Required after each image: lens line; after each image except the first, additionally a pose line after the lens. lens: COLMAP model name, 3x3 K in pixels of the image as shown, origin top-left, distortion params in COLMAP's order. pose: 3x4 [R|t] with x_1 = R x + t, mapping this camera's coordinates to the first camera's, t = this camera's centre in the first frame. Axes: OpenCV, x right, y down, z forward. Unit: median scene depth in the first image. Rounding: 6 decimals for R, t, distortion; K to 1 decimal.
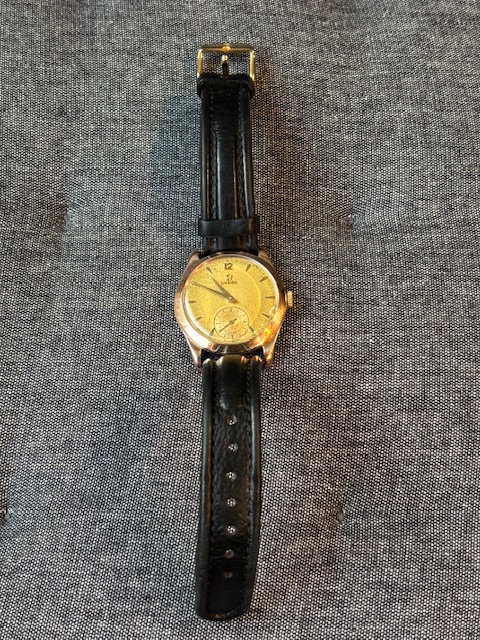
lens RADIAL K [[1049.5, 0, 240.0], [0, 1049.5, 320.0], [0, 0, 1]] dist [0.251156, -2.459541]
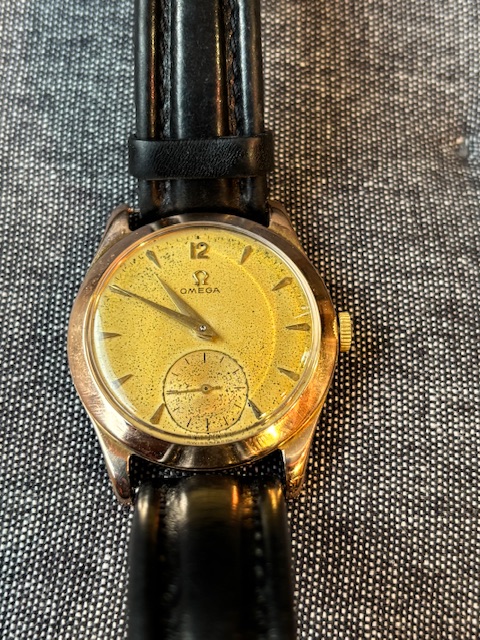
lens RADIAL K [[1049.5, 0, 240.0], [0, 1049.5, 320.0], [0, 0, 1]] dist [0.251156, -2.459541]
pose [[0.998557, 0.015412, 0.051443, -0.015921], [-0.018519, 0.997998, 0.060481, -0.048838], [-0.050408, -0.061347, 0.996843, 0.575623]]
